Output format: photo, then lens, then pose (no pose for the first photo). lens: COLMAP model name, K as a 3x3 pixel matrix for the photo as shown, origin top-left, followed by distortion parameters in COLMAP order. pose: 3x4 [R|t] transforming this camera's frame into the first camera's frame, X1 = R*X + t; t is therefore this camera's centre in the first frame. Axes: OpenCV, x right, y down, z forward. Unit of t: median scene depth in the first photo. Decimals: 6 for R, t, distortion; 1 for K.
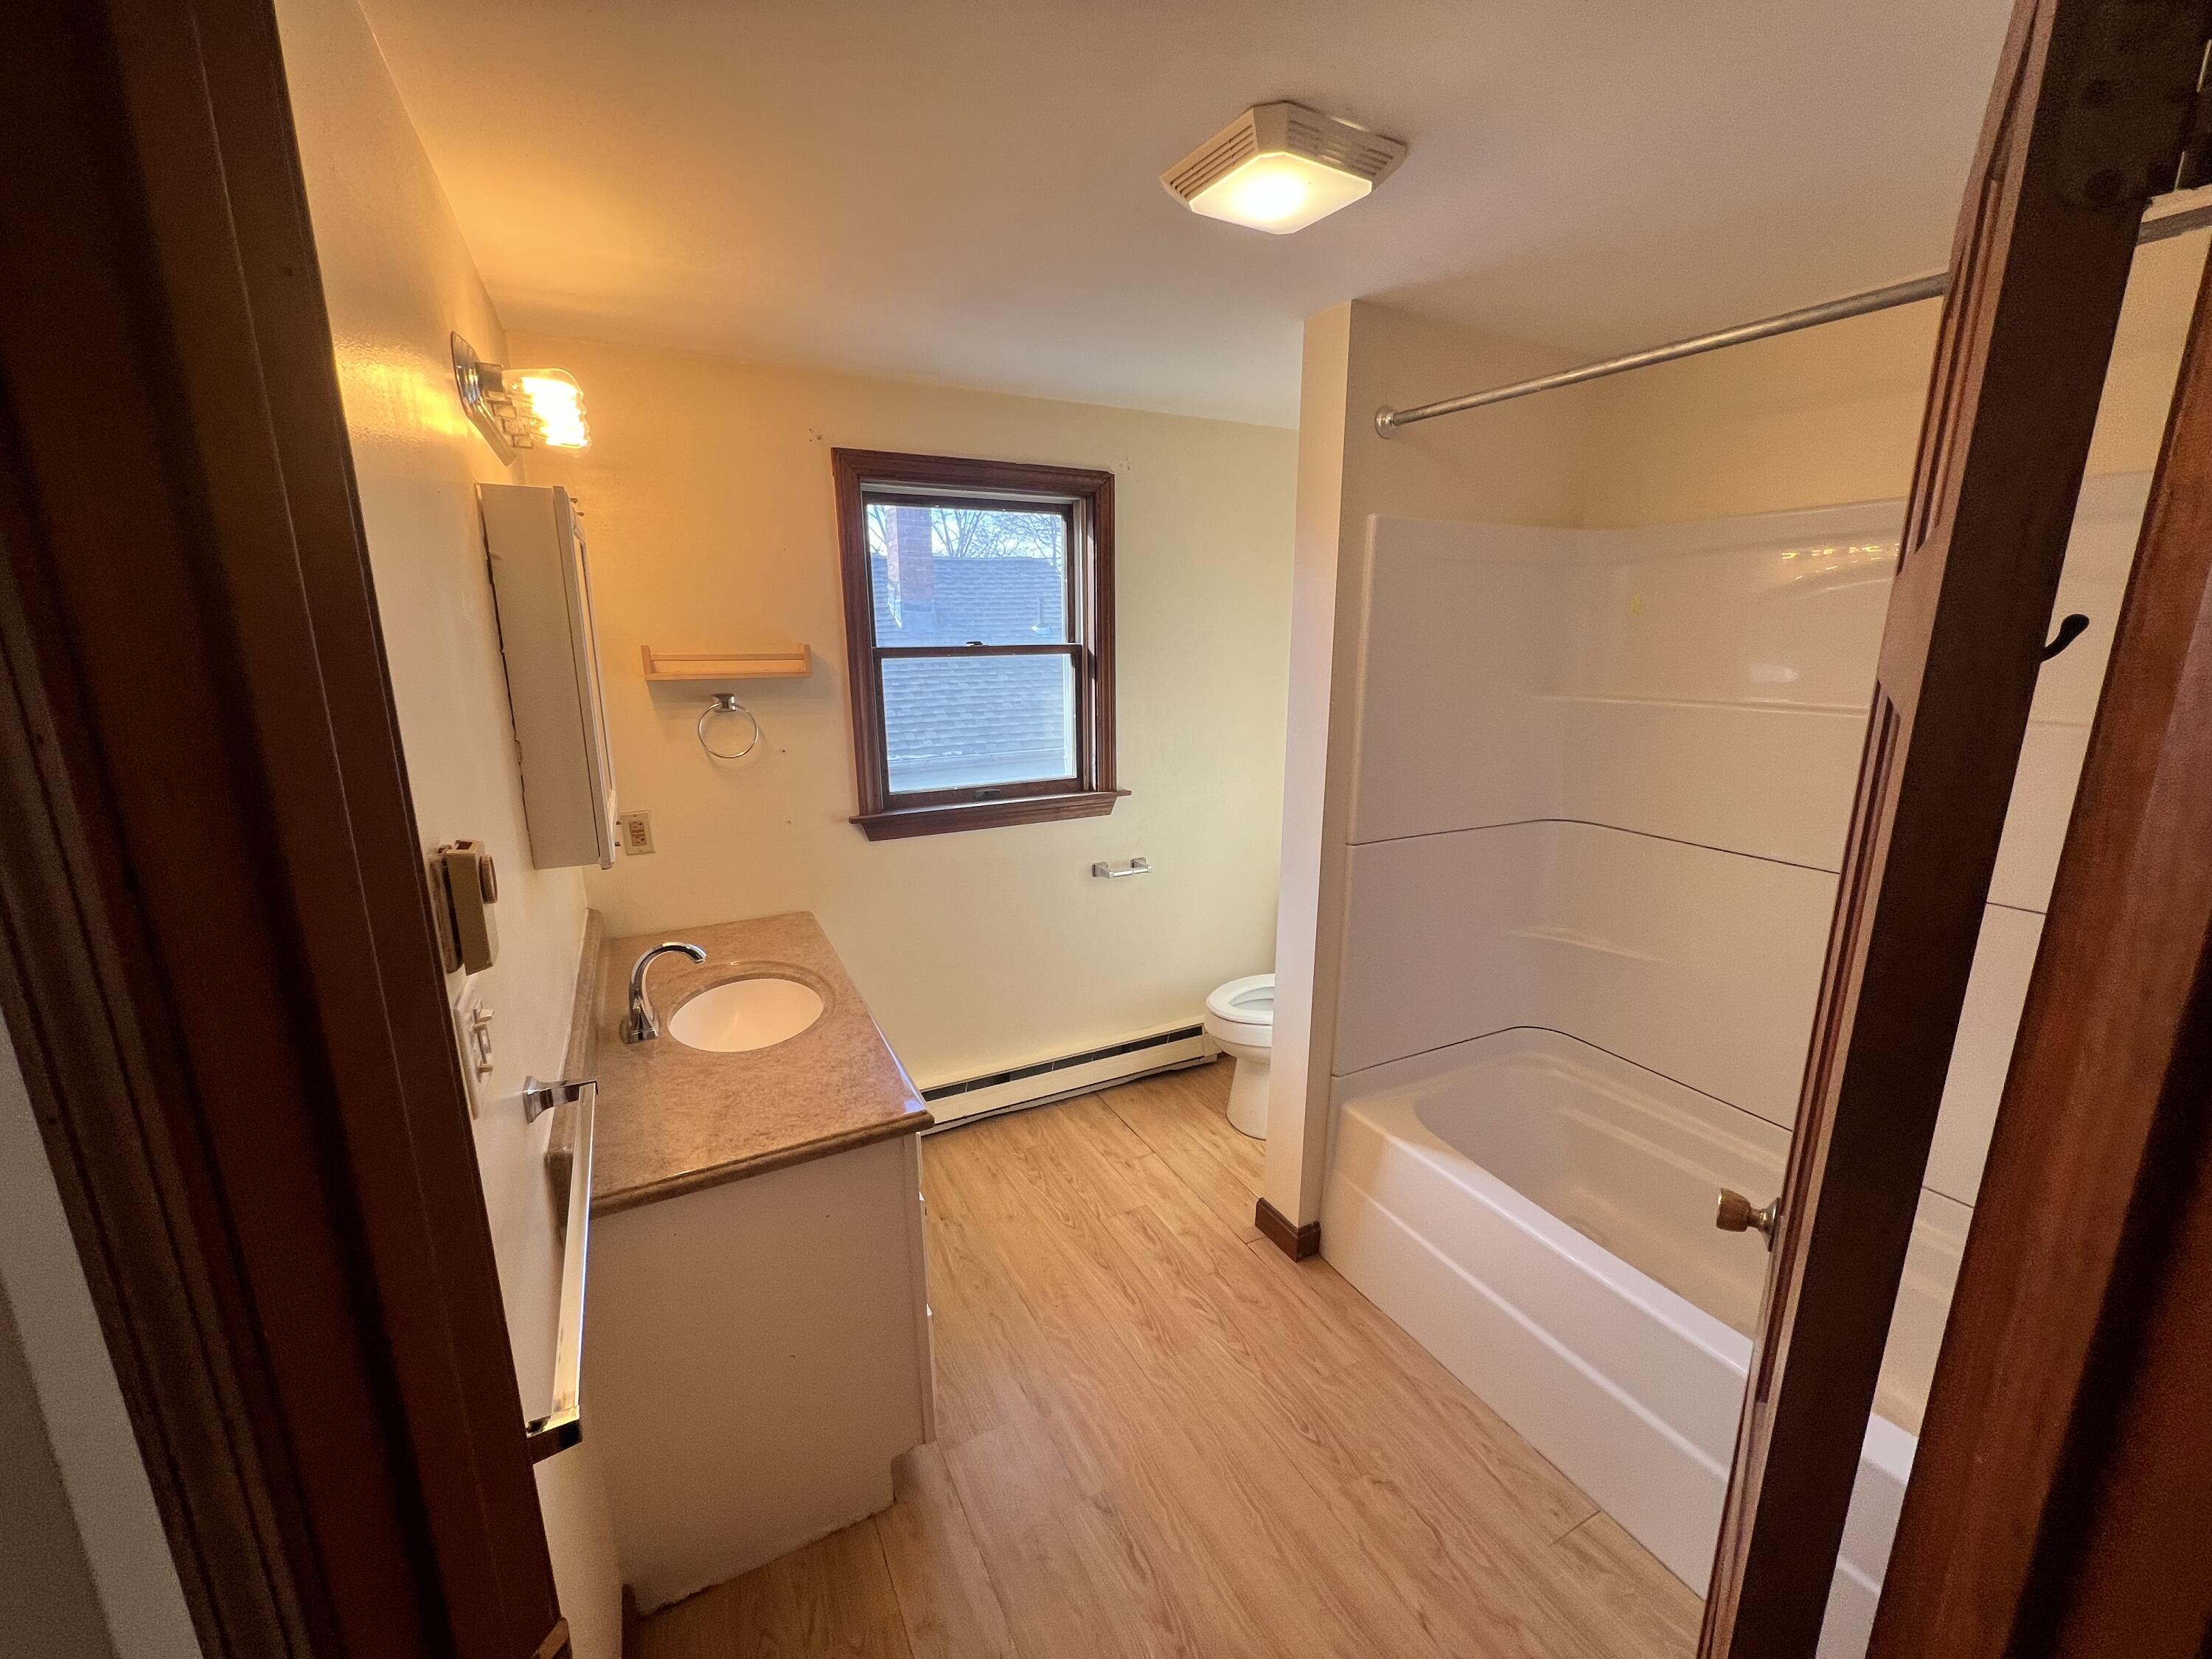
lens RADIAL K [[887.0, 0, 1095.1], [0, 887.0, 837.9], [0, 0, 1]] dist [0.008676, -0.000259]
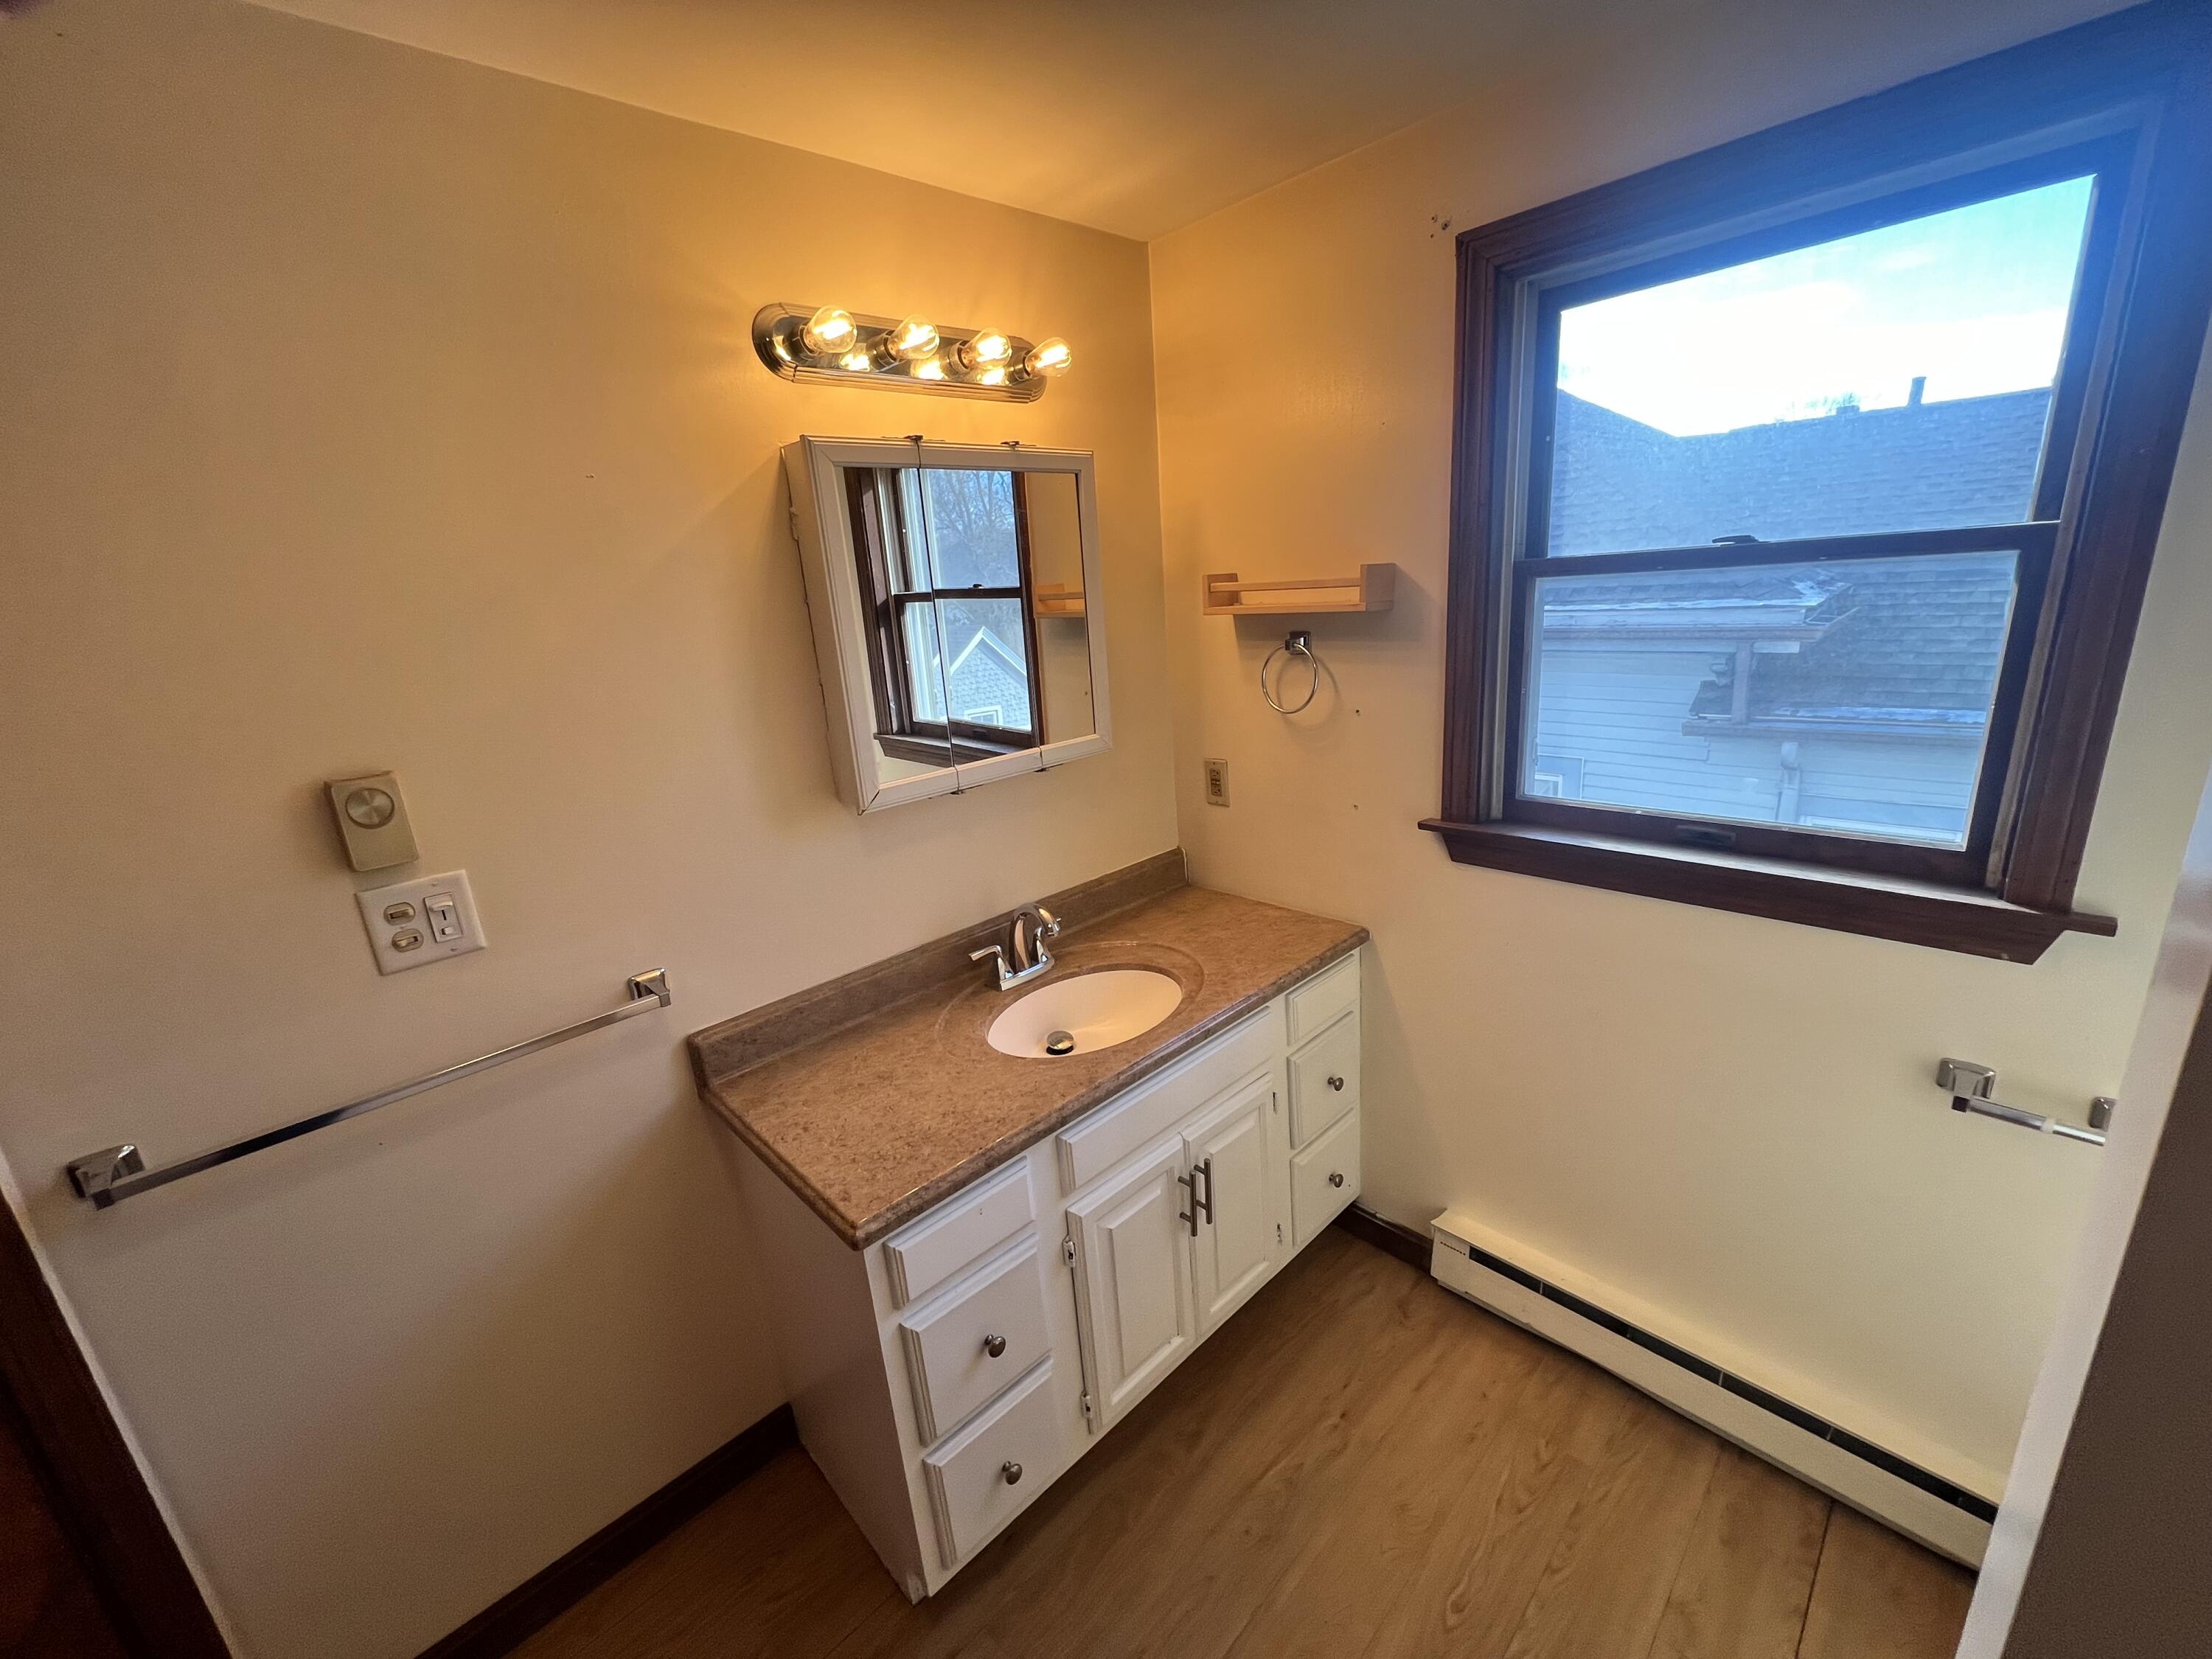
lens RADIAL K [[900.4, 0, 1109.8], [0, 900.4, 834.2], [0, 0, 1]] dist [0.001374, 0.000000]
pose [[0.281713, 0.250626, -0.926188, 0.299045], [-0.144950, 0.965321, 0.217127, -0.126950], [0.948487, 0.073084, 0.308272, 0.559553]]
